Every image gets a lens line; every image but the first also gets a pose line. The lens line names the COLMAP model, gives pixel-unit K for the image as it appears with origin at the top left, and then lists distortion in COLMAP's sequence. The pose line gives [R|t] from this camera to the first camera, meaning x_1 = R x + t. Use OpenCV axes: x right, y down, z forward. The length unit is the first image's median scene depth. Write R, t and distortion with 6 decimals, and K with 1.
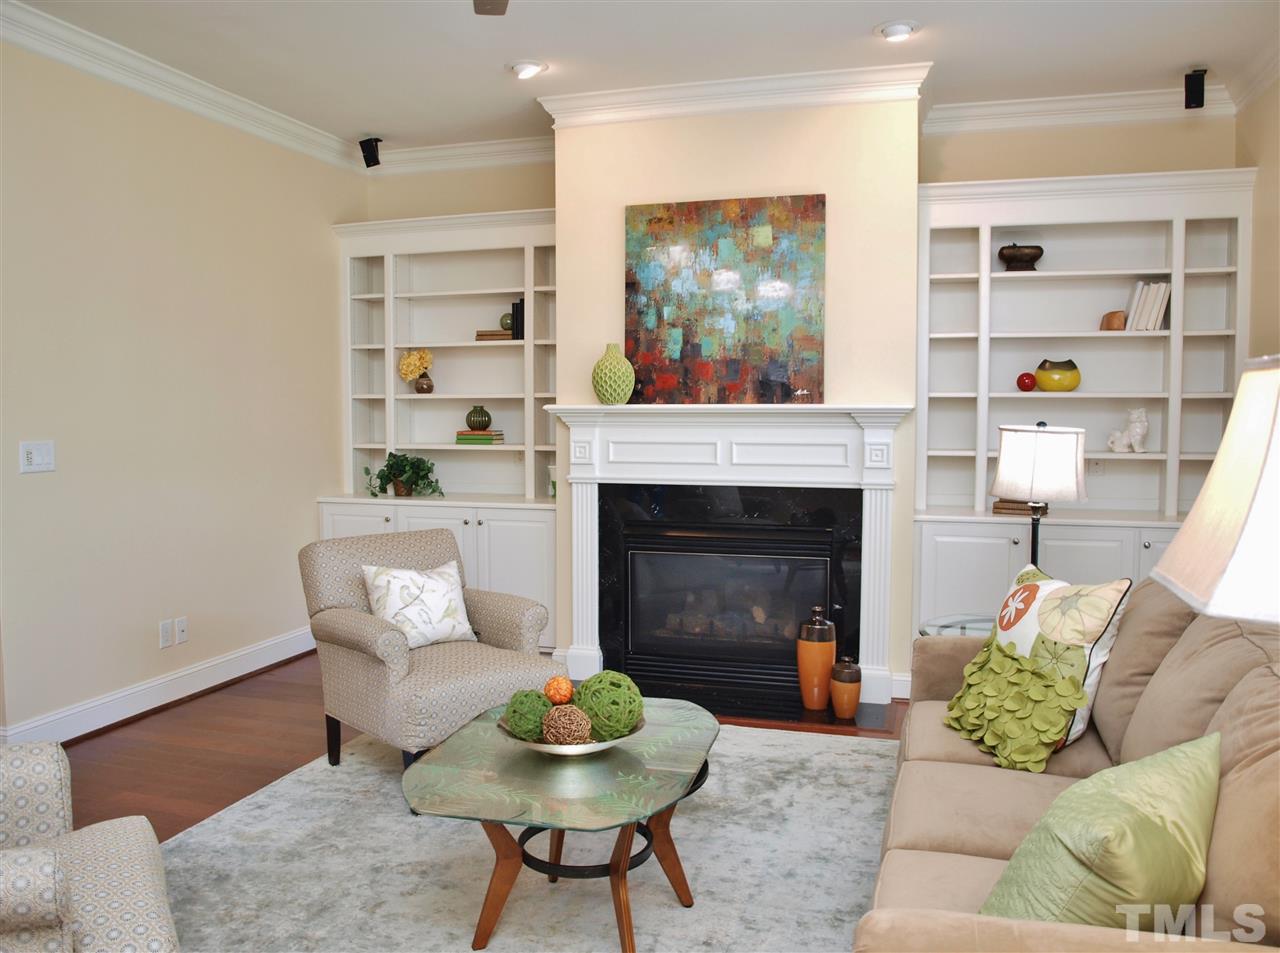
lens RADIAL K [[1023.3, 0, 636.8], [0, 1023.3, 474.7], [0, 0, 1]] dist [-0.095477, 0.048590]
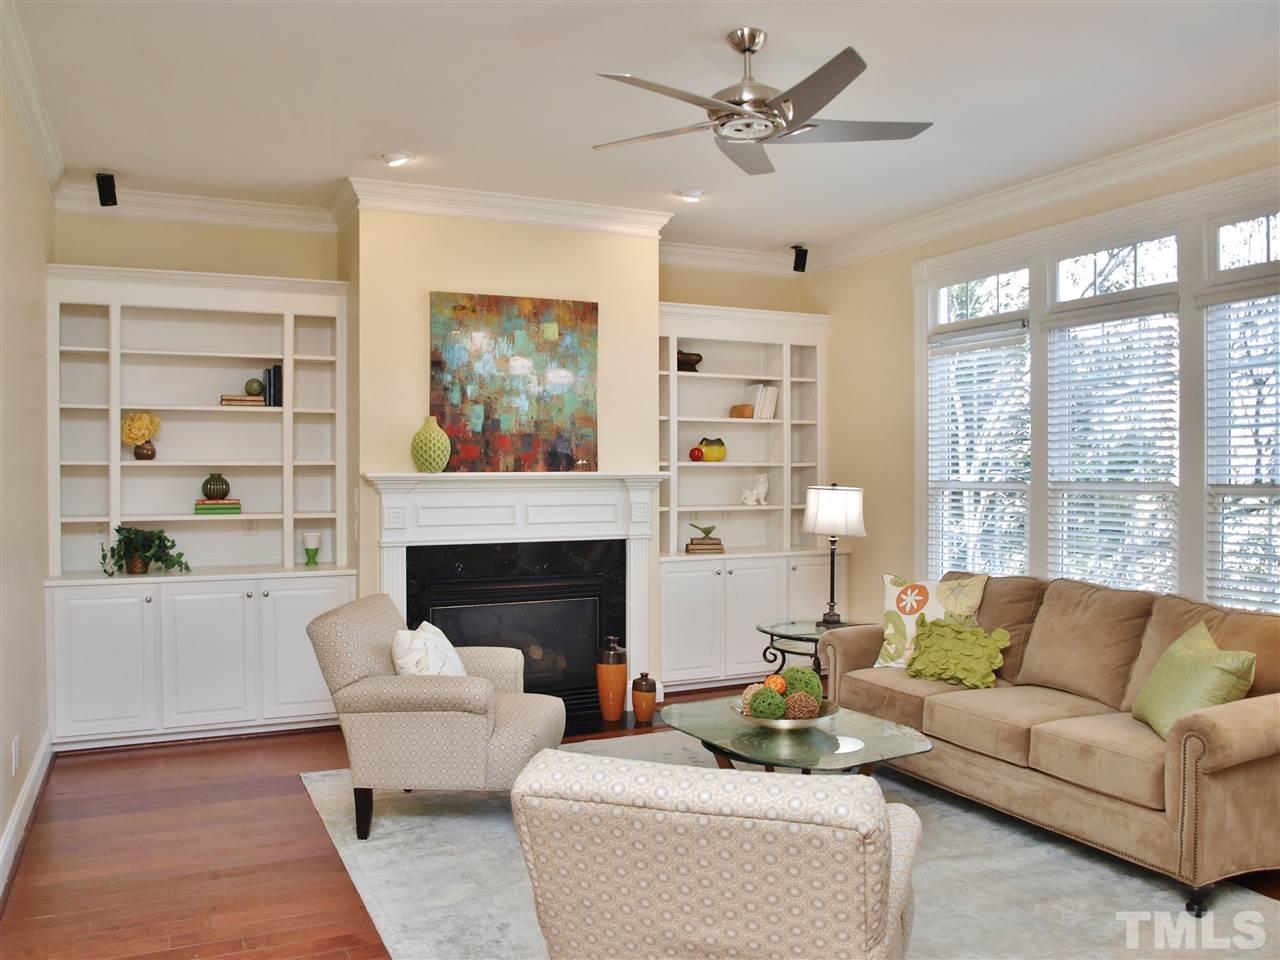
lens RADIAL K [[1023.3, 0, 634.4], [0, 1023.3, 476.0], [0, 0, 1]] dist [-0.095477, 0.048590]
pose [[0.736092, -0.003830, 0.676870, -0.603206], [0.045430, 0.998009, -0.043758, -0.007893], [-0.675355, 0.062961, 0.734801, 0.061190]]
